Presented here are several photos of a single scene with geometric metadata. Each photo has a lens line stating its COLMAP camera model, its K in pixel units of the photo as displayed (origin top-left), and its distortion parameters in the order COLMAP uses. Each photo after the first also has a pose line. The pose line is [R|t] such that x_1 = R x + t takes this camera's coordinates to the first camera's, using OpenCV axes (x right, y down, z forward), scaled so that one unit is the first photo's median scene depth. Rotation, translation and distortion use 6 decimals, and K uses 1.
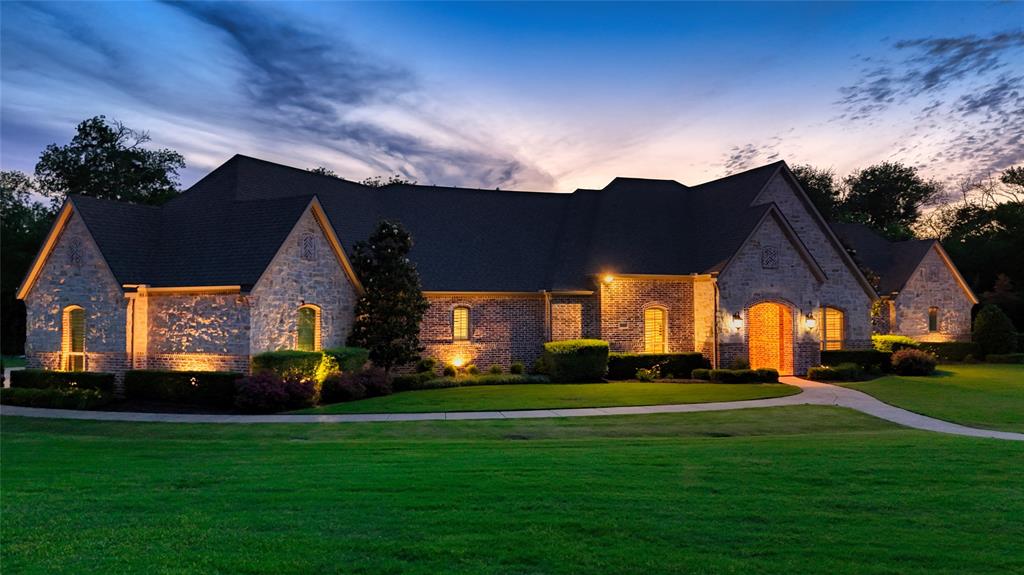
lens RADIAL K [[732.4, 0, 512.0], [0, 732.4, 287.5], [0, 0, 1]] dist [0.075925, -0.002969]
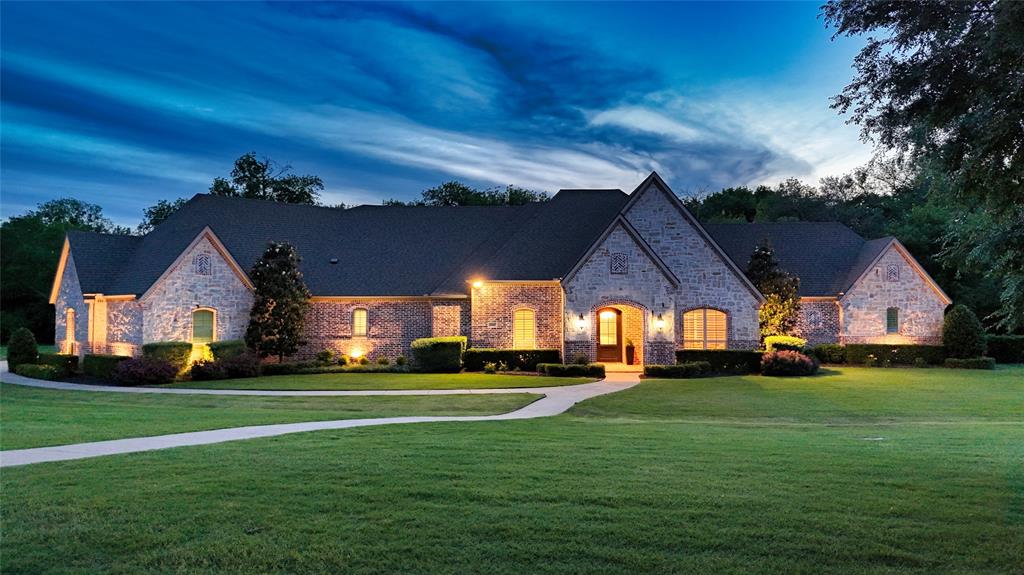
lens RADIAL K [[732.4, 0, 512.0], [0, 732.4, 287.5], [0, 0, 1]] dist [0.075925, -0.002969]
pose [[0.950438, -0.008258, -0.310803, 0.543333], [0.009325, 0.999955, 0.001947, -0.008770], [0.310773, -0.004749, 0.950472, -0.082964]]
